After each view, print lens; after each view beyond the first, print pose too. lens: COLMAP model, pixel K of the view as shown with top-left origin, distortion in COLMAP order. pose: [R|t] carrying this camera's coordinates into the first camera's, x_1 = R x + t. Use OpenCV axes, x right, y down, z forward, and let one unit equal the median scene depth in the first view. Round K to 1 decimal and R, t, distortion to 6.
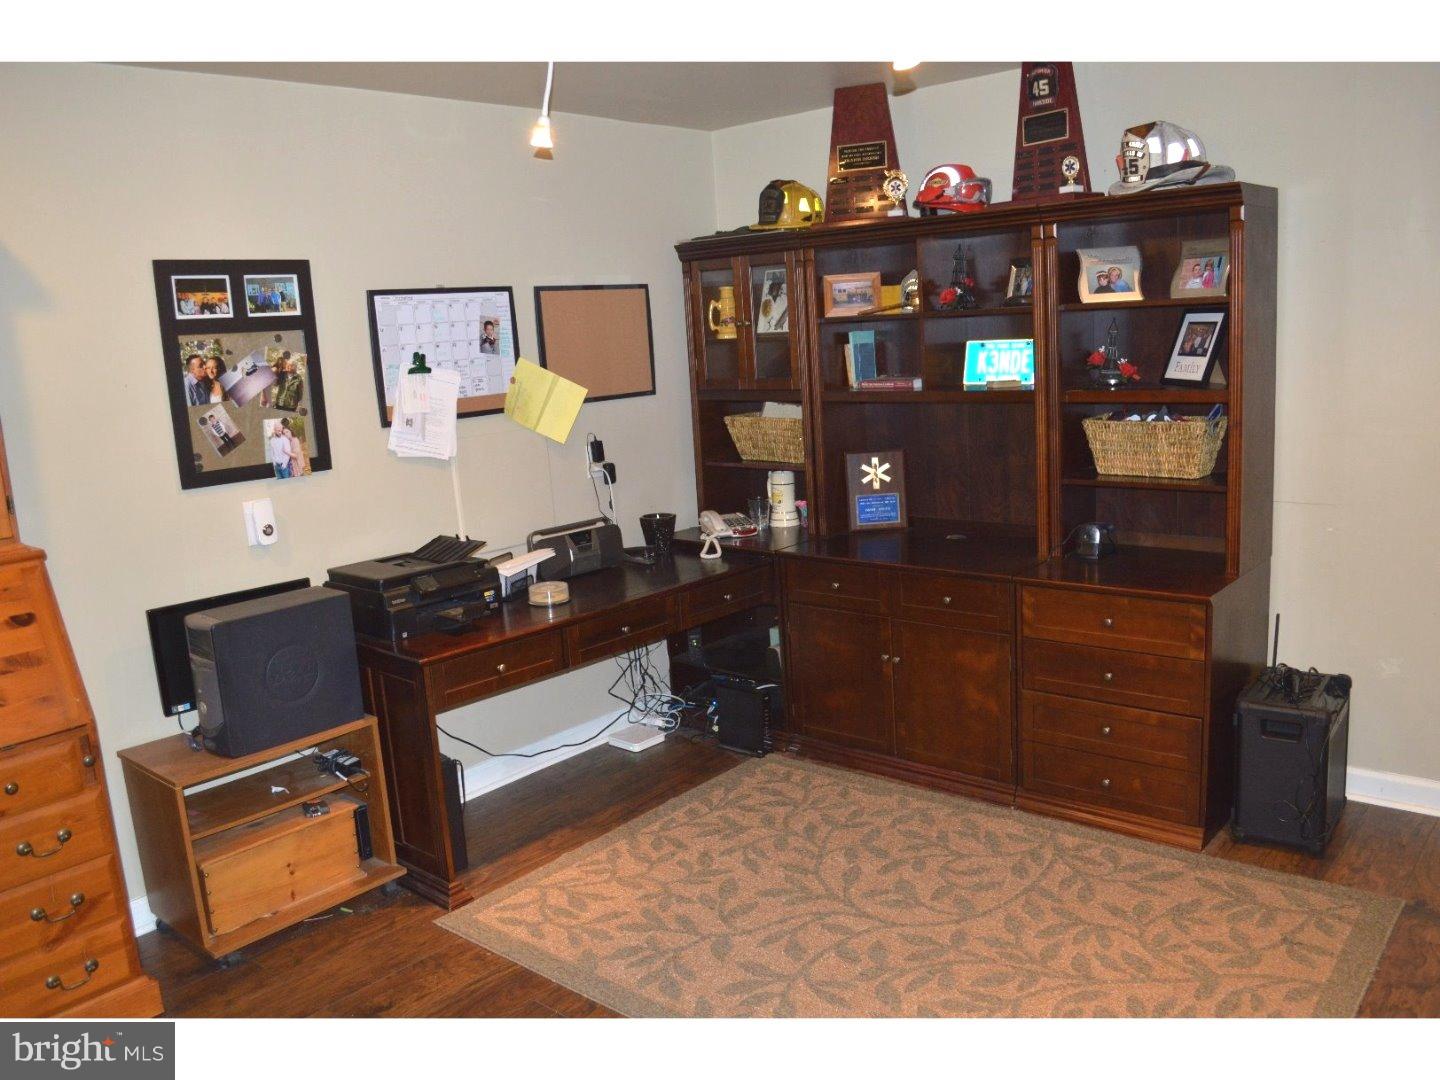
lens RADIAL K [[1101.9, 0, 720.0], [0, 1101.9, 540.0], [0, 0, 1]] dist [0.003517, -0.000368]
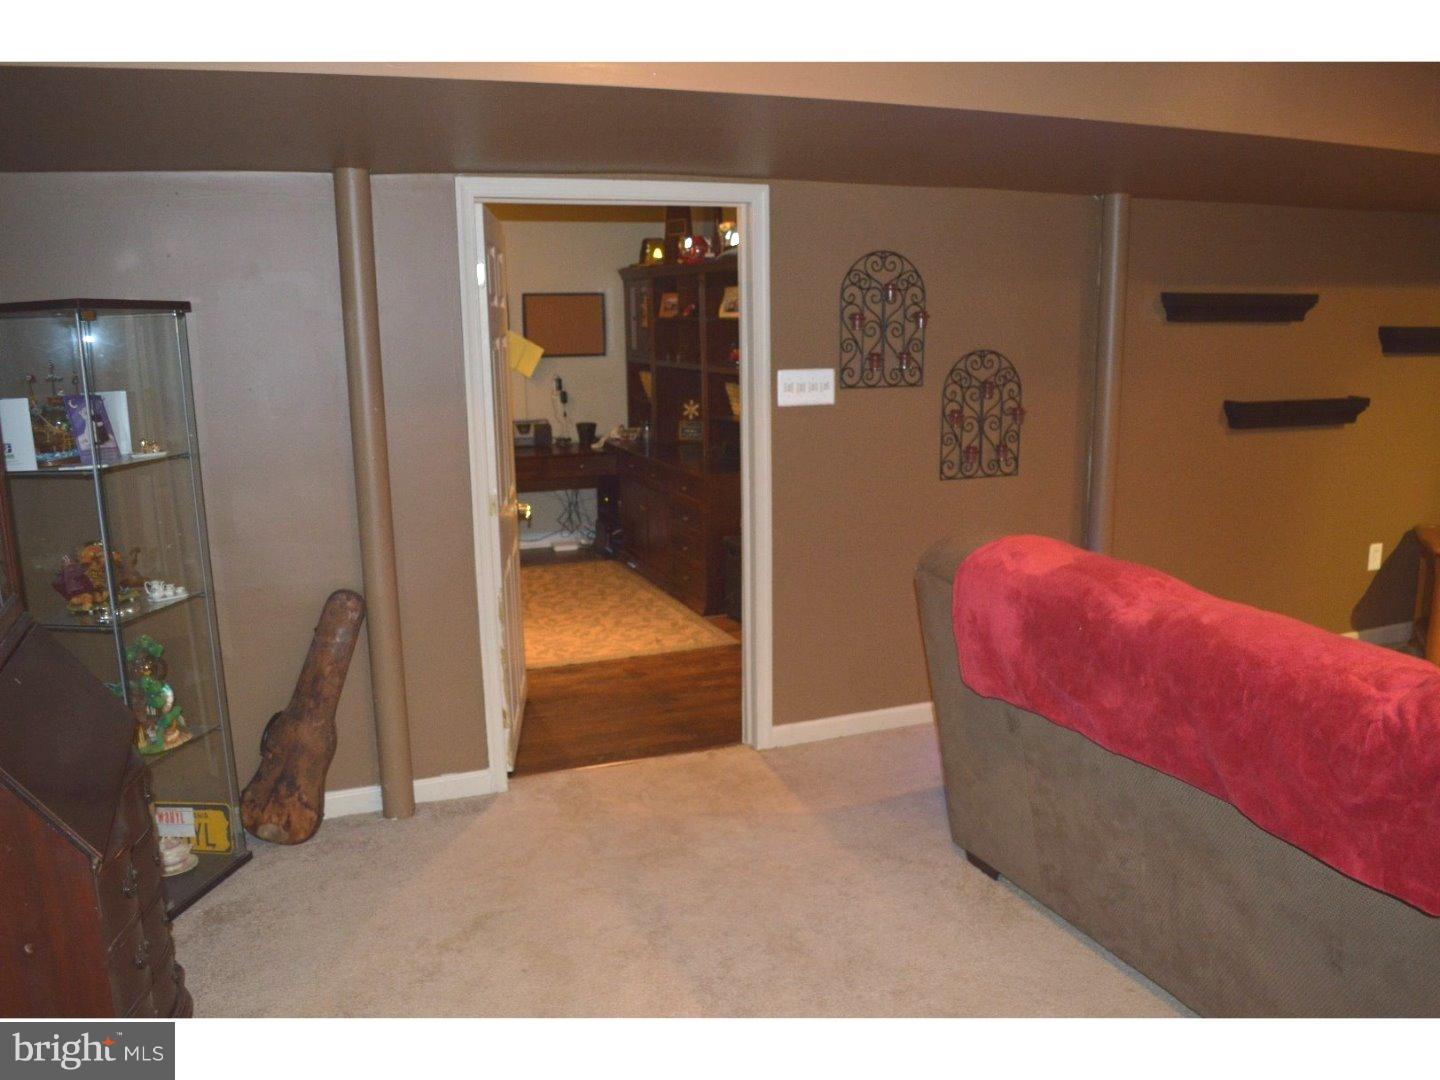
lens RADIAL K [[1101.9, 0, 720.0], [0, 1101.9, 540.0], [0, 0, 1]] dist [0.003517, -0.000368]
pose [[0.868449, 0.143155, -0.474661, 1.076984], [-0.128220, 0.989686, 0.063890, 0.025531], [0.478912, 0.005376, 0.877847, -0.503451]]
